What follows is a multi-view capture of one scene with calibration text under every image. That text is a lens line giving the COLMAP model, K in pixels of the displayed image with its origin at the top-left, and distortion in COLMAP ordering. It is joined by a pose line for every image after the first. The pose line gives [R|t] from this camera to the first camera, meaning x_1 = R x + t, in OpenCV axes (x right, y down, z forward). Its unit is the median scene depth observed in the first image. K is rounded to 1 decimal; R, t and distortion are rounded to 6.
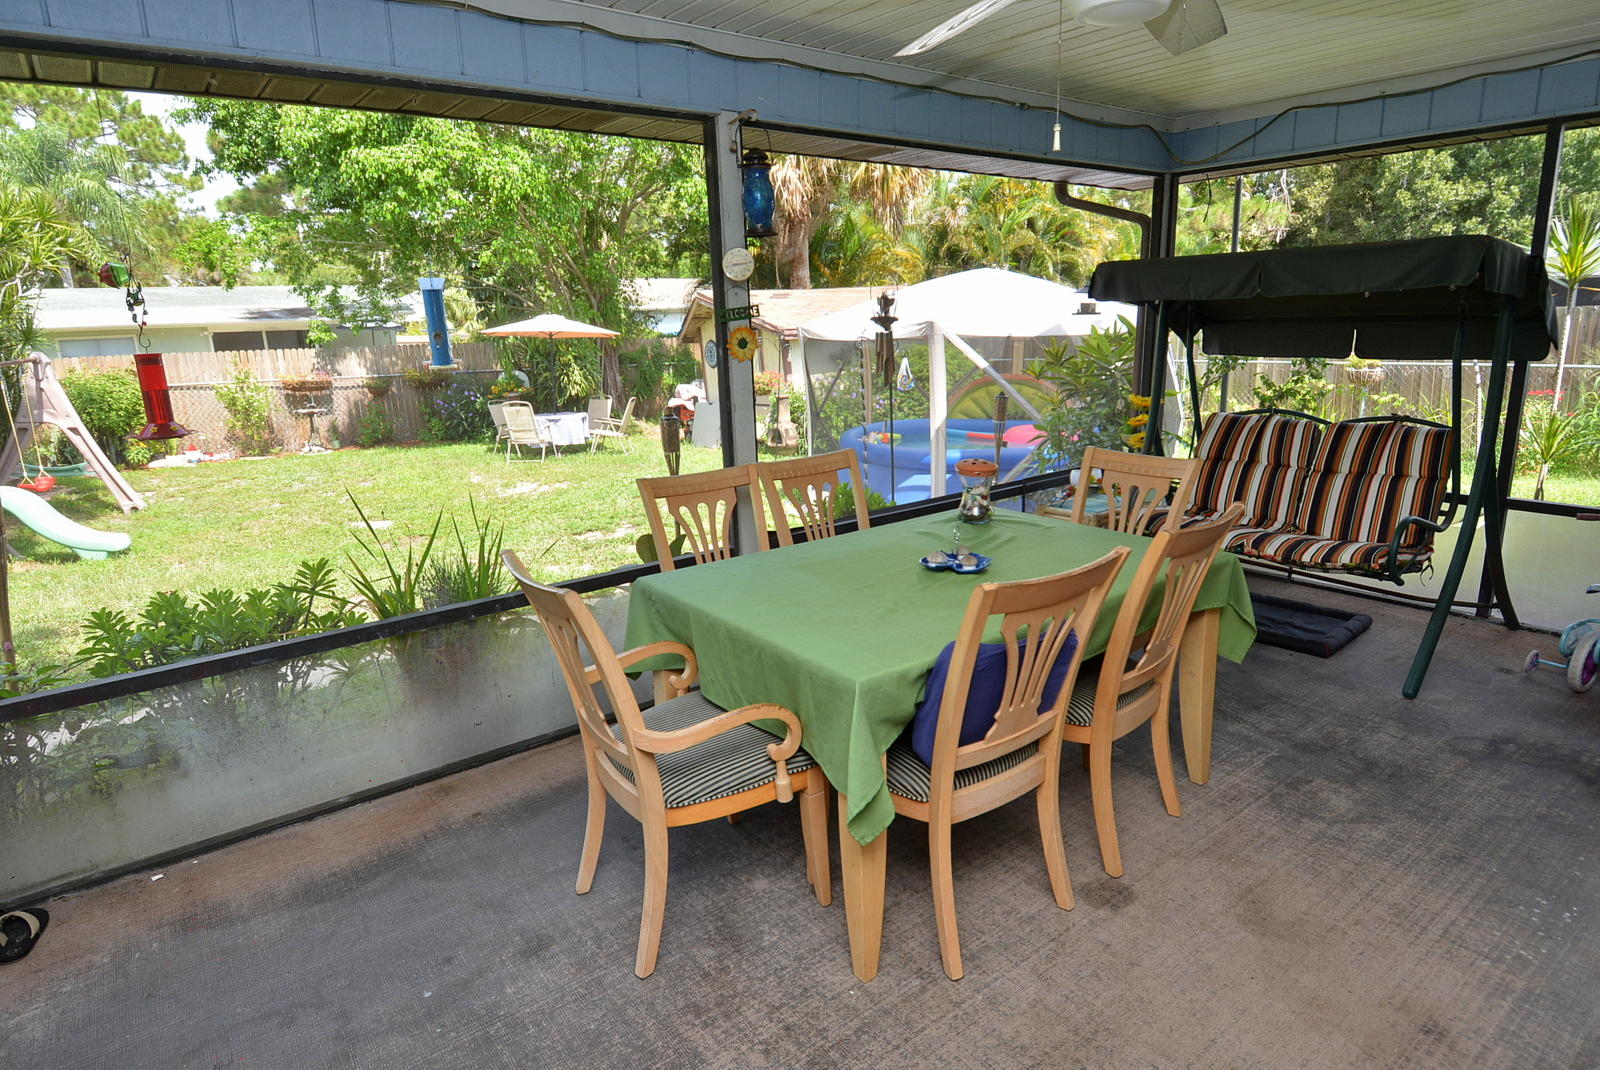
lens RADIAL K [[854.7, 0, 807.1], [0, 854.7, 536.2], [0, 0, 1]] dist [0.023465, -0.034513]
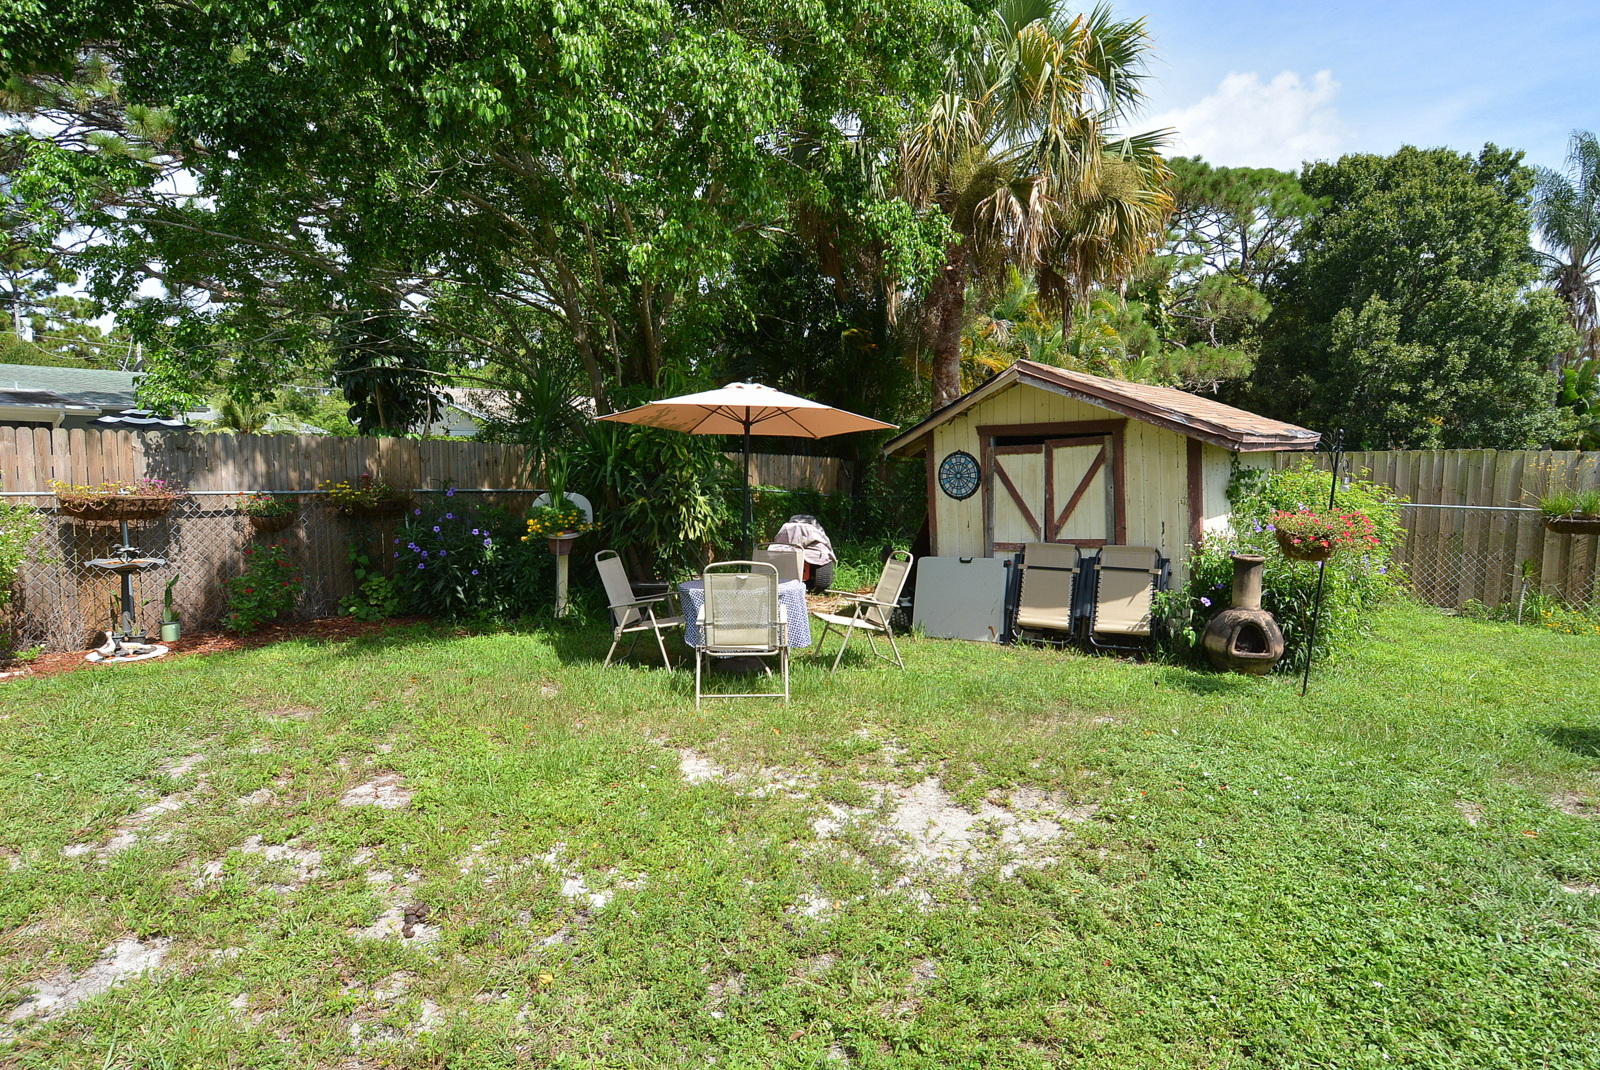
lens RADIAL K [[854.7, 0, 807.1], [0, 854.7, 536.2], [0, 0, 1]] dist [0.023465, -0.034513]
pose [[0.966310, 0.024126, 0.256246, -0.340873], [0.016538, 0.987719, -0.155360, -0.082238], [-0.256847, 0.154364, 0.954045, 0.464958]]
